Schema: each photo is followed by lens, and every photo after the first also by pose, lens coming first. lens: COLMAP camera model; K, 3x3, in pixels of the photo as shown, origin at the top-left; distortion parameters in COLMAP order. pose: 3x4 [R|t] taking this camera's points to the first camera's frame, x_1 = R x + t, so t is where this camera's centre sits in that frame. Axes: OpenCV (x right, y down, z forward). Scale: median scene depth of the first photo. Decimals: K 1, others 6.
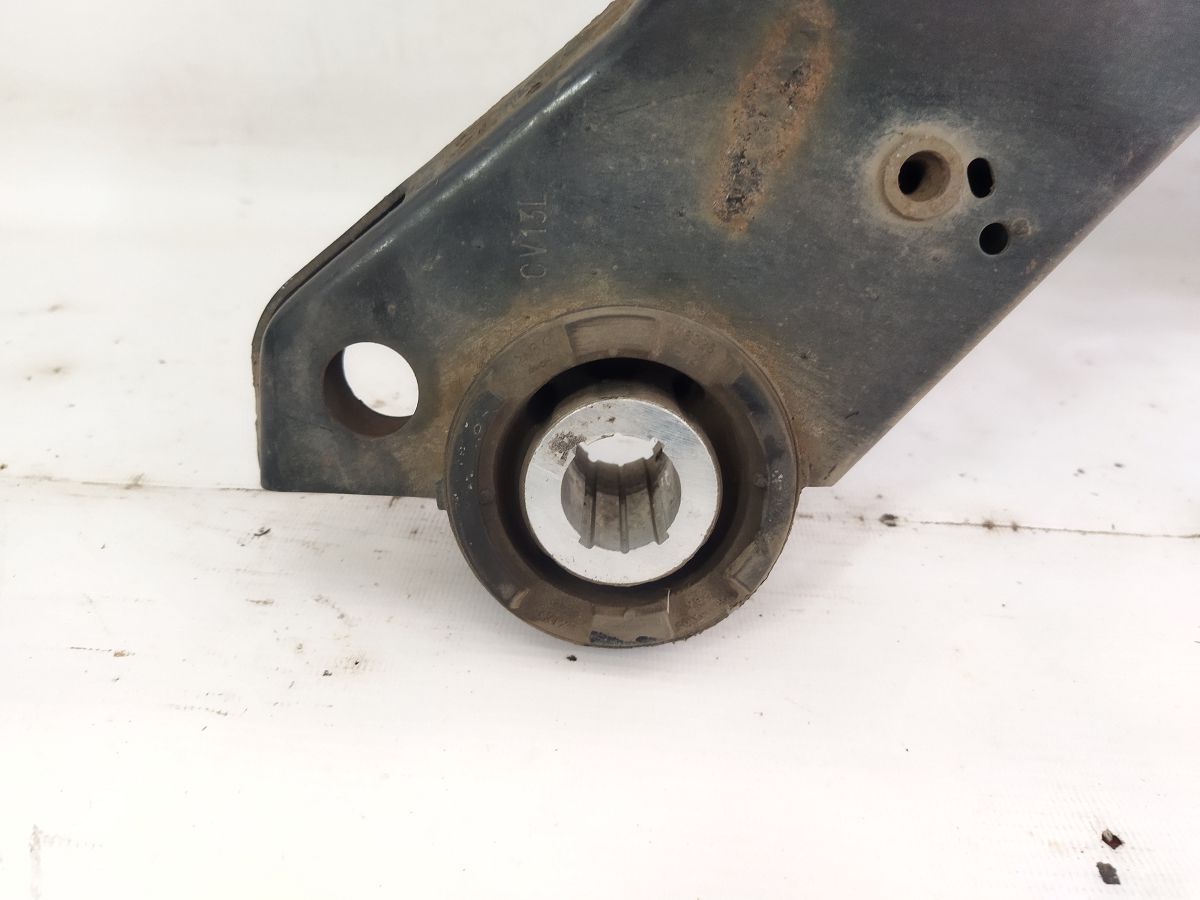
lens RADIAL K [[898.3, 0, 596.9], [0, 898.3, 447.8], [0, 0, 1]] dist [0.103299, -0.171528]
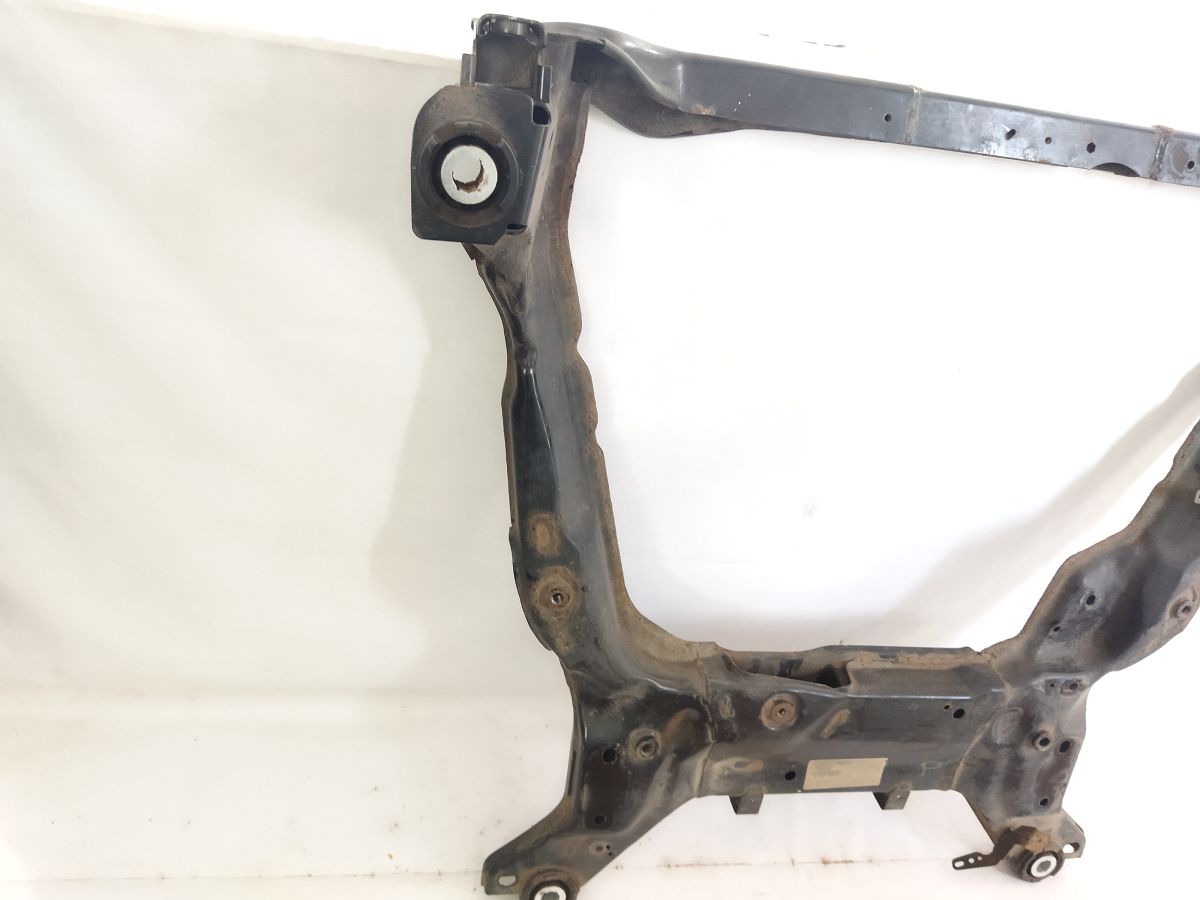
lens RADIAL K [[898.3, 0, 596.9], [0, 898.3, 447.8], [0, 0, 1]] dist [0.103299, -0.171528]
pose [[0.976710, 0.018664, 0.213749, -1.050486], [-0.046871, 0.990708, 0.127672, -3.807578], [-0.209380, -0.134717, 0.968510, -4.698331]]
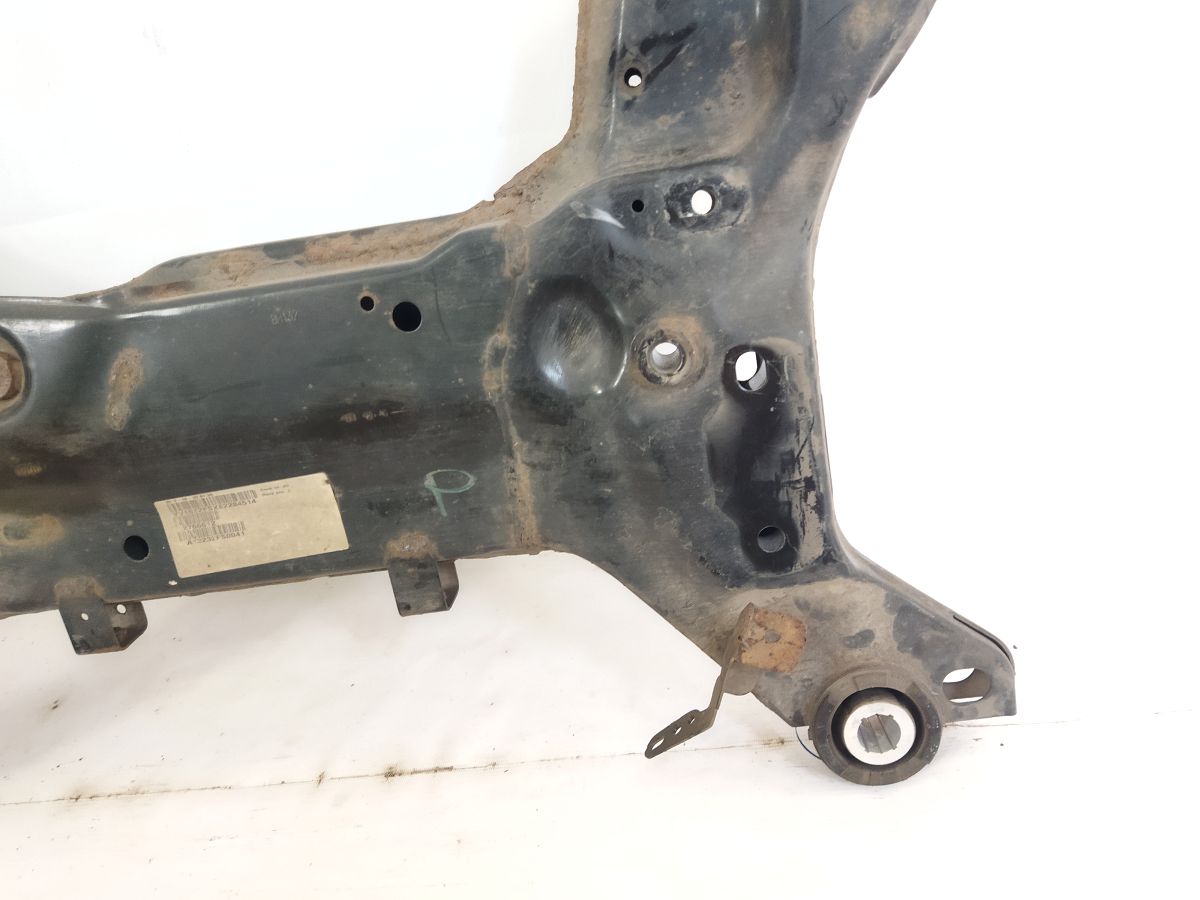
lens RADIAL K [[898.3, 0, 596.9], [0, 898.3, 447.8], [0, 0, 1]] dist [0.103299, -0.171528]
pose [[0.978160, -0.172085, -0.116571, 3.580878], [0.168271, 0.984851, -0.041878, -0.704787], [0.122012, 0.021348, 0.992299, -1.872402]]
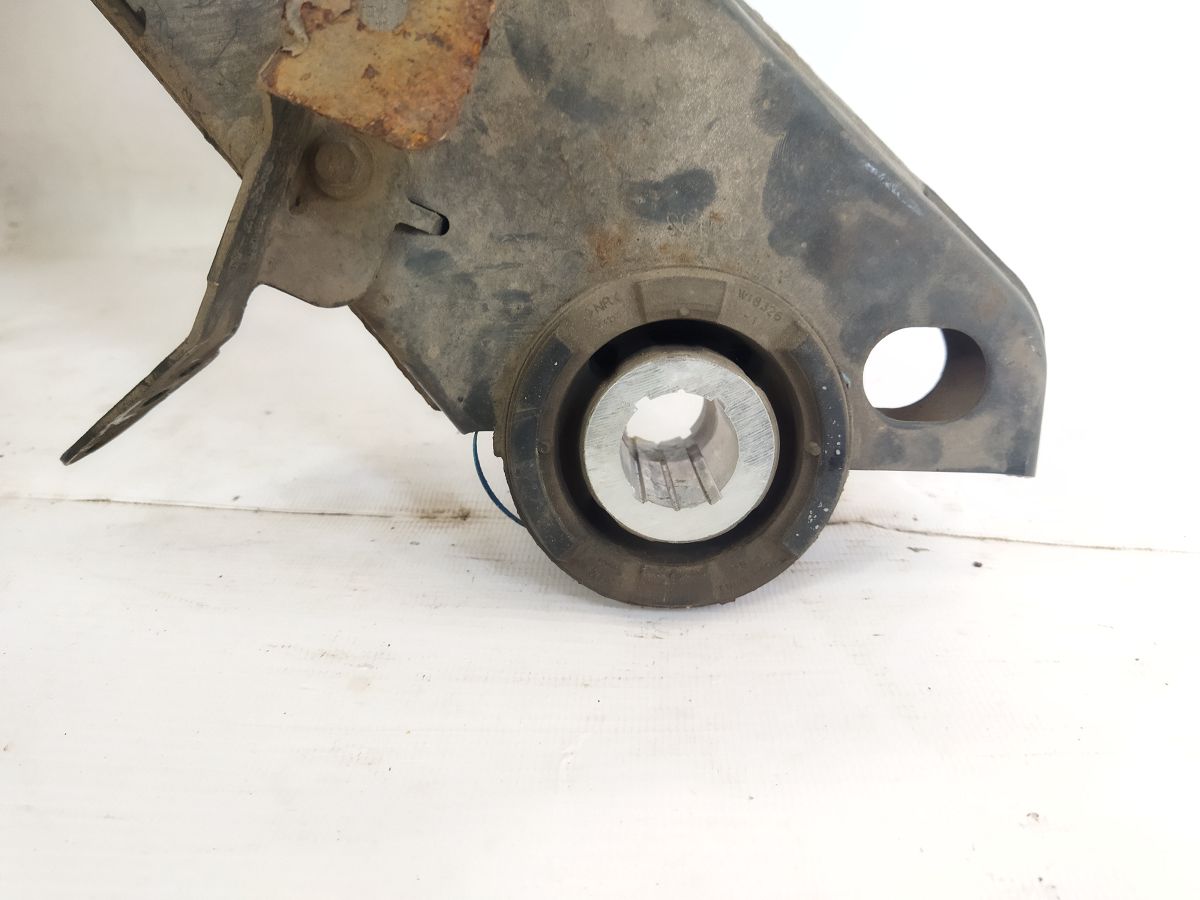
lens RADIAL K [[926.3, 0, 600.0], [0, 926.3, 450.0], [0, 0, 1]] dist [0.089676, -0.193251]
pose [[0.999954, -0.007607, -0.005901, 3.869149], [0.007391, 0.999333, -0.035771, 0.221205], [0.006170, 0.035726, 0.999343, -0.003279]]
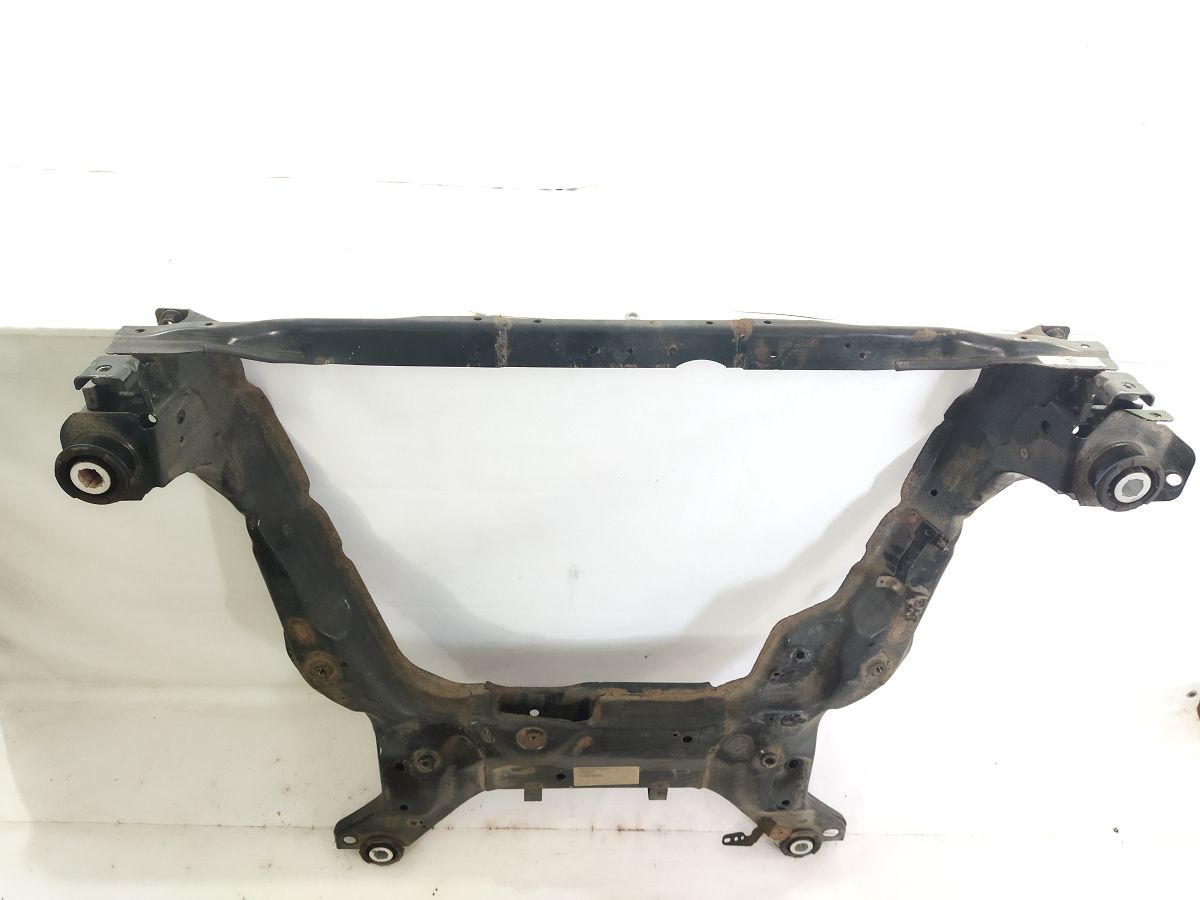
lens RADIAL K [[898.3, 0, 596.9], [0, 898.3, 447.8], [0, 0, 1]] dist [0.103299, -0.171528]
pose [[0.999112, -0.023160, 0.035194, 1.802785], [0.011443, 0.953125, 0.302360, -6.039630], [-0.040547, -0.301689, 0.952544, -5.968211]]
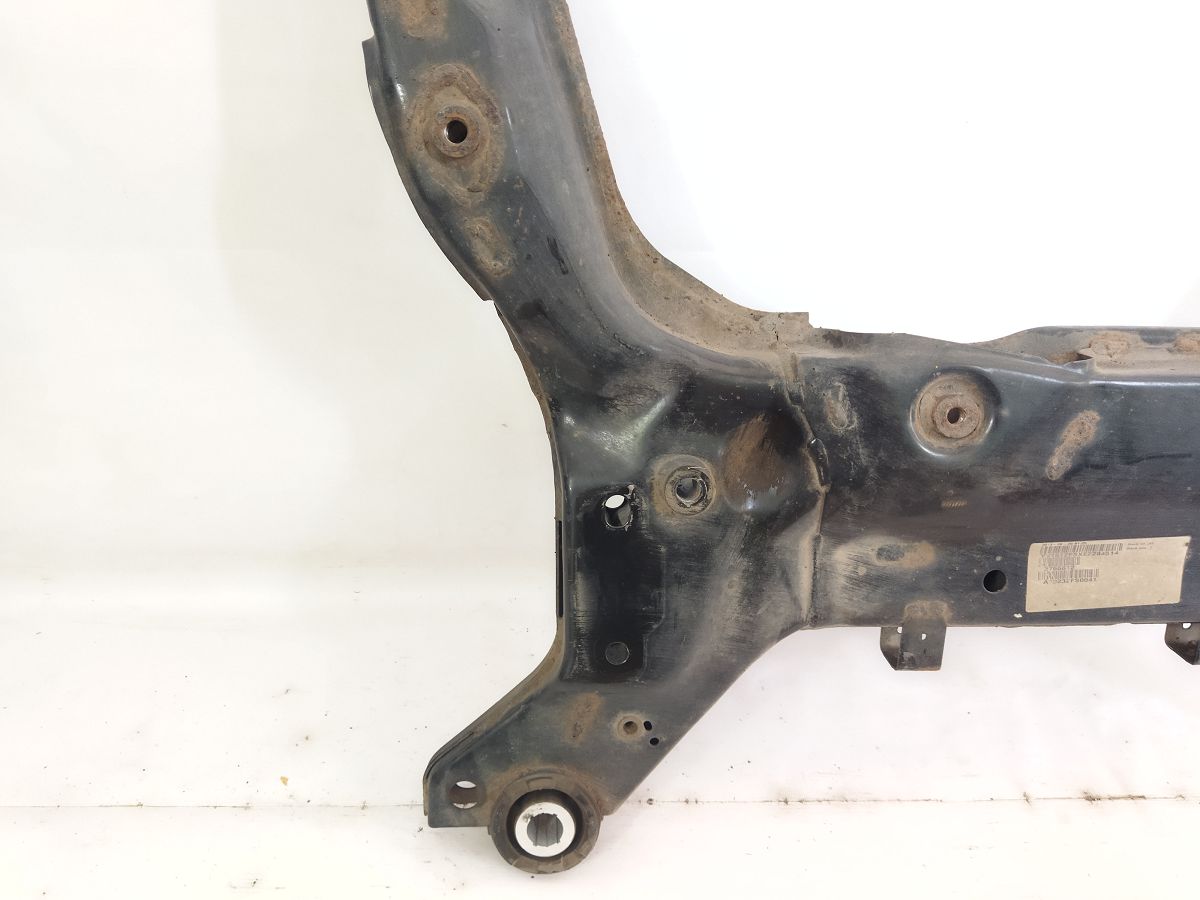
lens RADIAL K [[898.3, 0, 596.9], [0, 898.3, 447.8], [0, 0, 1]] dist [0.103299, -0.171528]
pose [[0.998006, -0.044110, 0.045157, 0.125118], [0.046064, 0.998004, -0.043194, -1.167677], [-0.043161, 0.045188, 0.998046, -2.345077]]
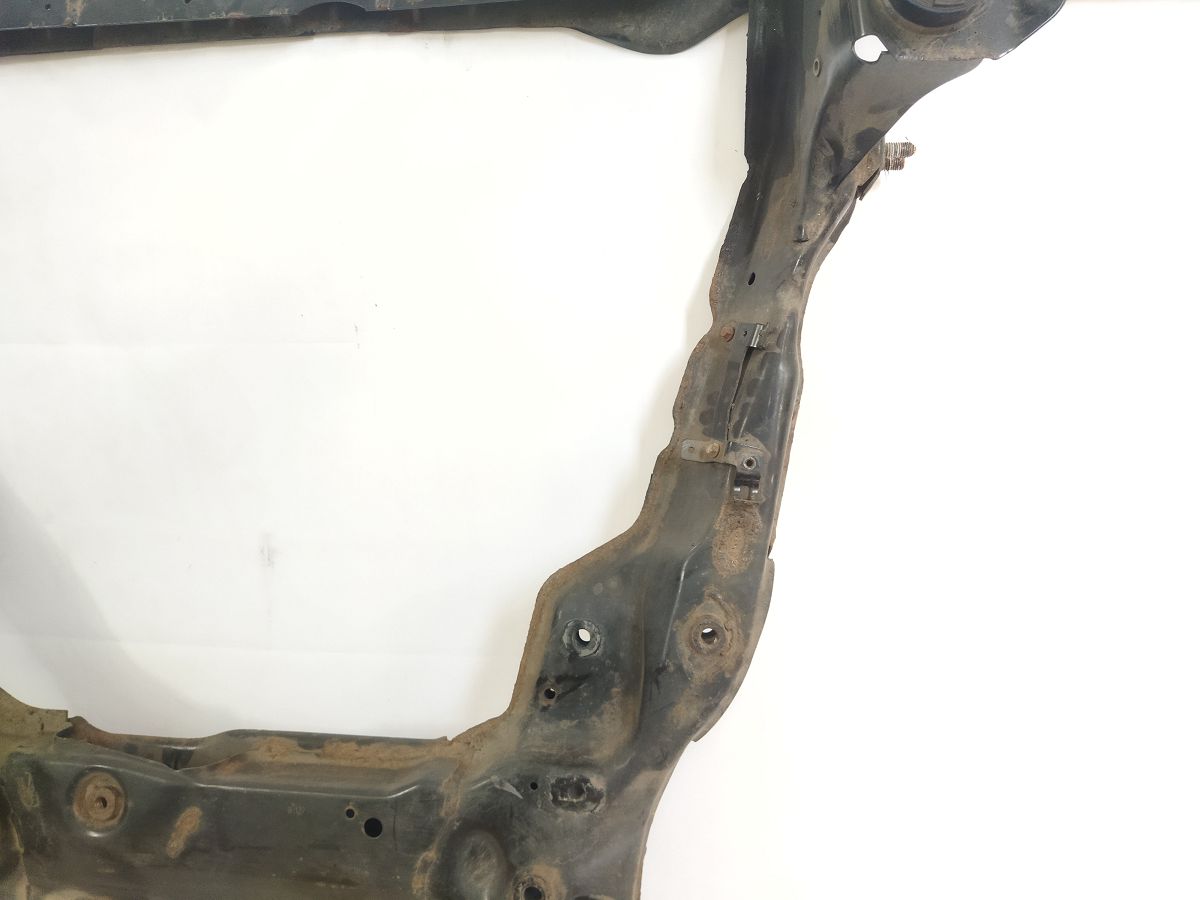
lens RADIAL K [[898.3, 0, 596.9], [0, 898.3, 447.8], [0, 0, 1]] dist [0.103299, -0.171528]
pose [[0.990865, -0.028325, -0.131849, 4.354354], [-0.011073, 0.957302, -0.288877, -1.738253], [0.134401, 0.287698, 0.948244, -3.499996]]
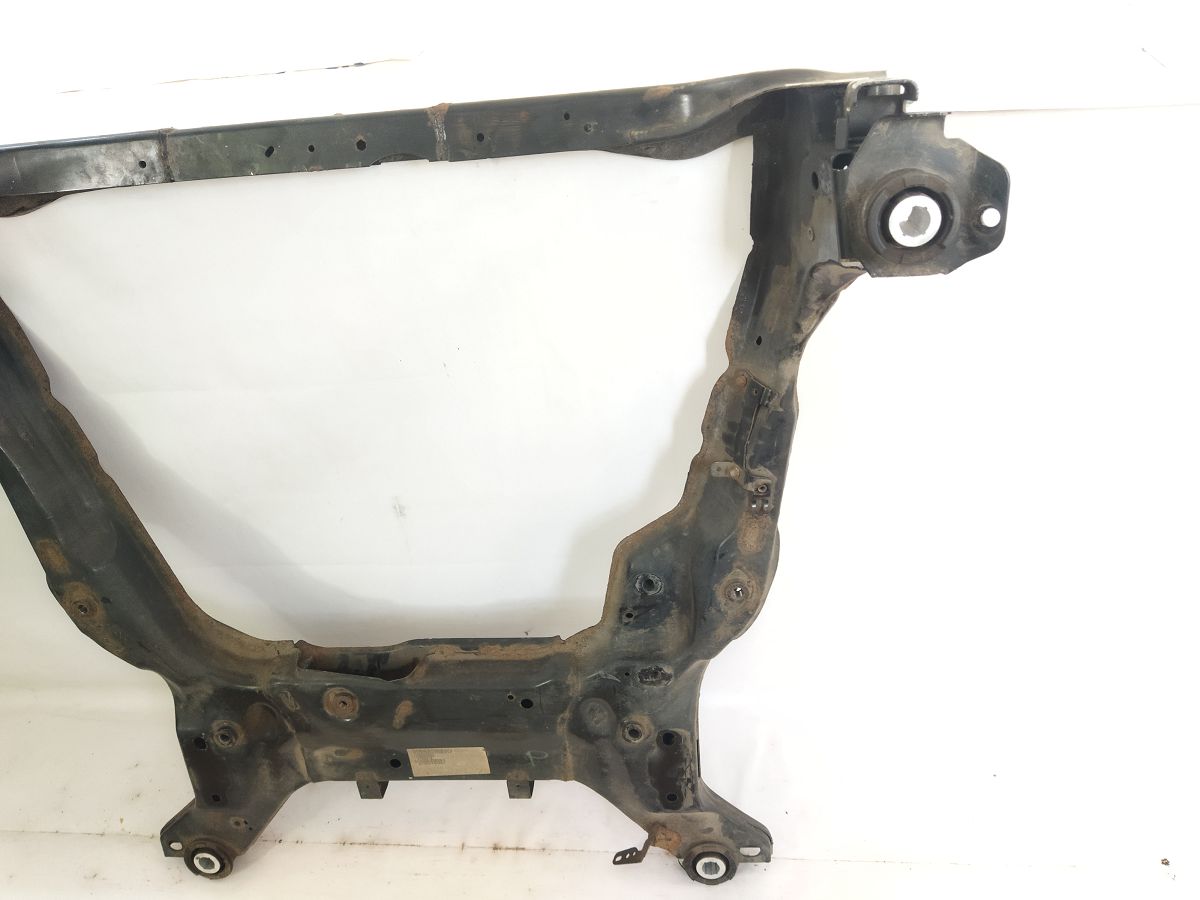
lens RADIAL K [[898.3, 0, 596.9], [0, 898.3, 447.8], [0, 0, 1]] dist [0.103299, -0.171528]
pose [[0.988758, -0.077256, -0.128017, 4.219530], [0.095005, 0.985737, 0.138912, -3.864963], [0.115459, -0.149513, 0.981996, -5.185145]]
